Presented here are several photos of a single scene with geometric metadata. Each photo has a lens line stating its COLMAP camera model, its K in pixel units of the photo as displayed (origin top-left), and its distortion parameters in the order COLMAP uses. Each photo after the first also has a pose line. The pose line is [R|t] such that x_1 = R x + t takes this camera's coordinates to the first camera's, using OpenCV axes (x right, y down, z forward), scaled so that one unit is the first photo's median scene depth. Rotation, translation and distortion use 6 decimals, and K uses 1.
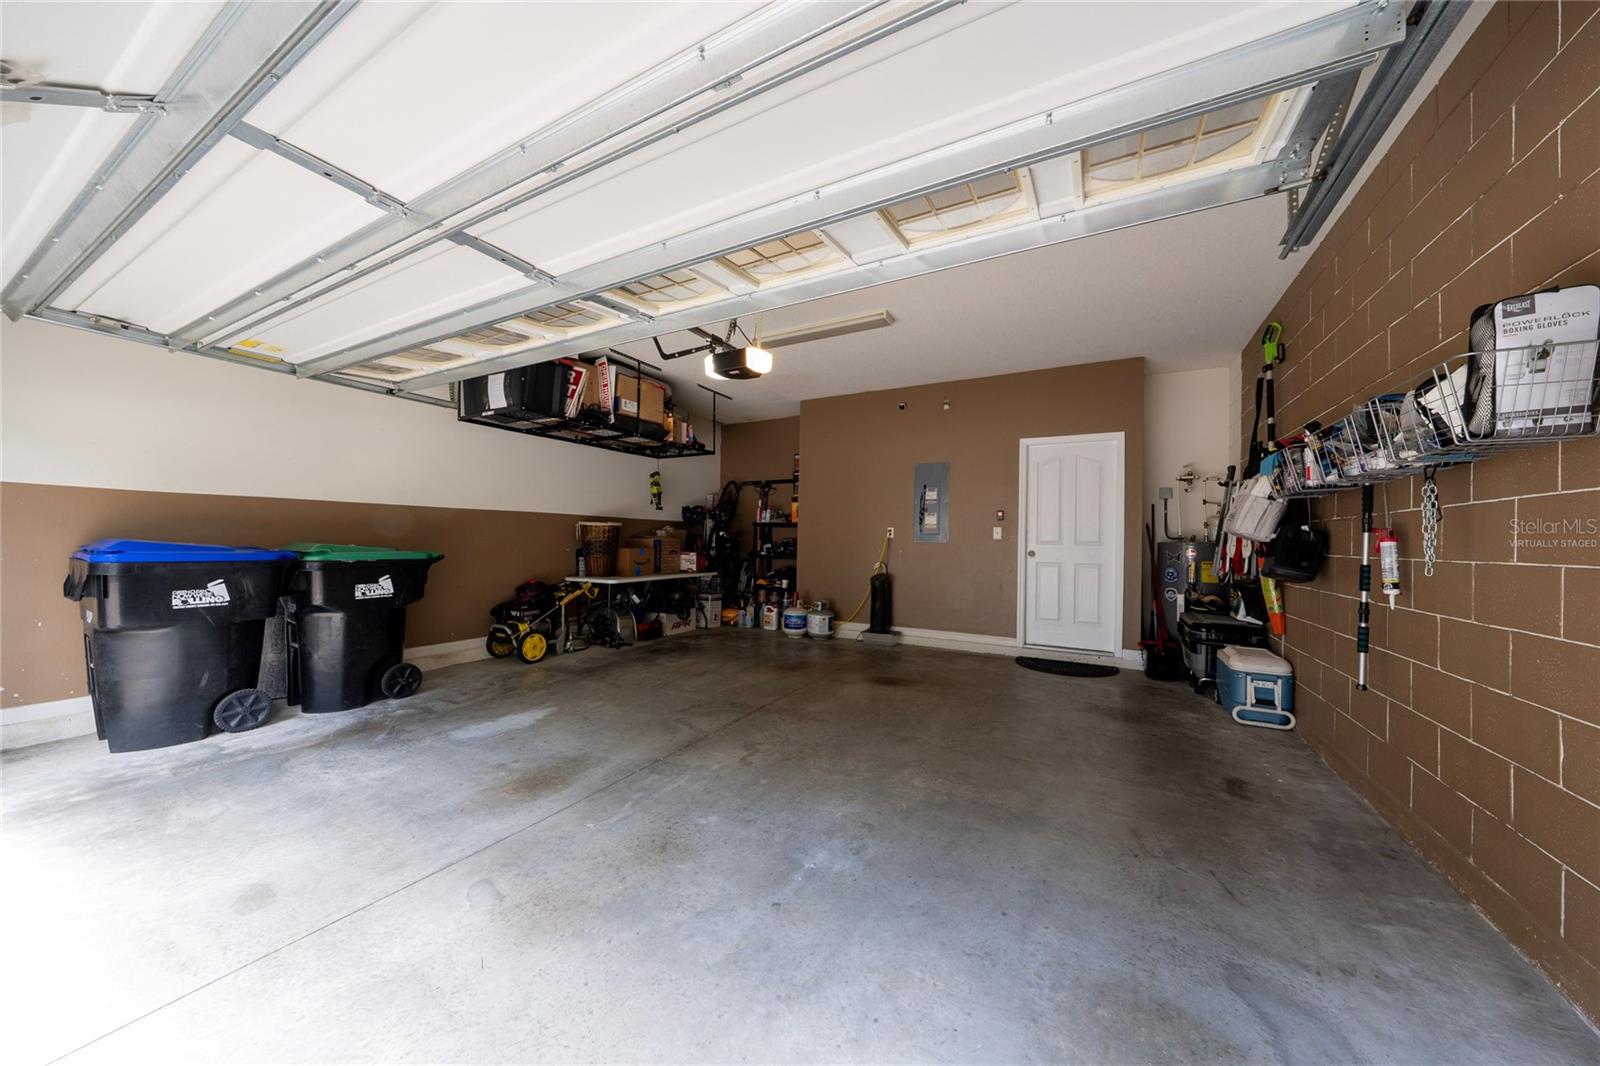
lens RADIAL K [[548.8, 0, 798.2], [0, 548.8, 538.9], [0, 0, 1]] dist [-0.000964, 0.000202]
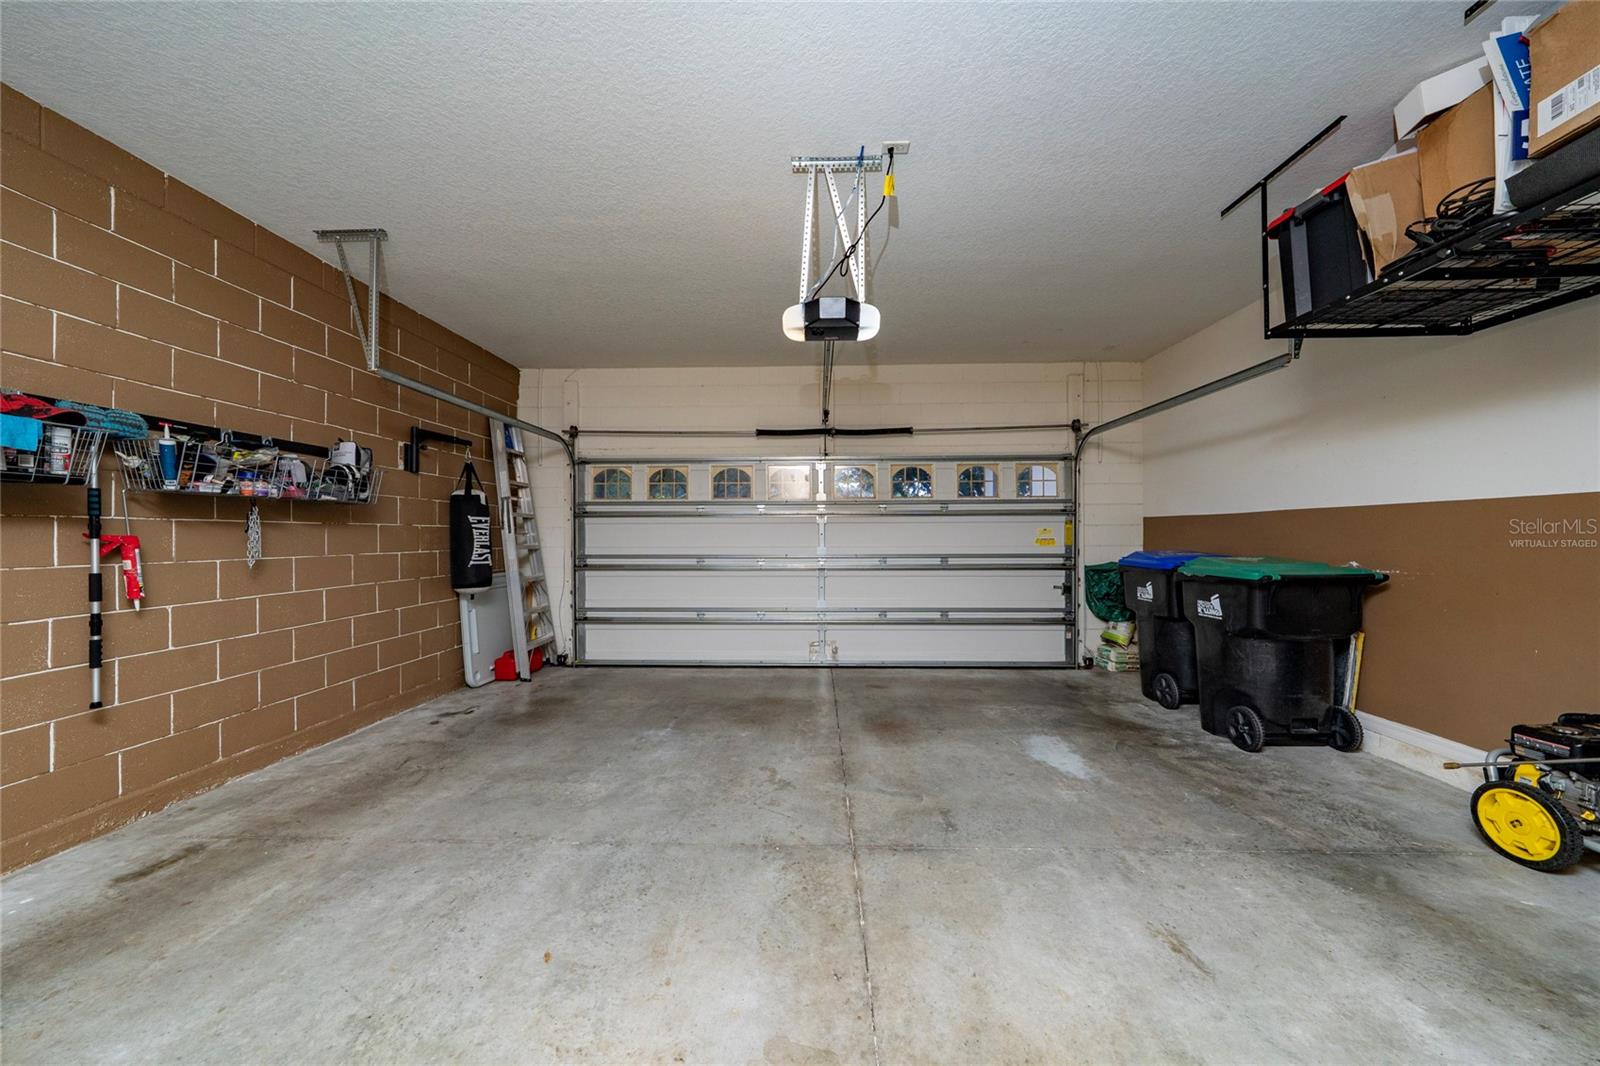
lens RADIAL K [[548.8, 0, 799.8], [0, 548.8, 532.3], [0, 0, 1]] dist [-0.000964, 0.000202]
pose [[-0.888768, -0.016412, -0.458064, 0.288892], [-0.009418, 0.999802, -0.017550, -0.012796], [0.458261, -0.011284, -0.888746, 1.729803]]
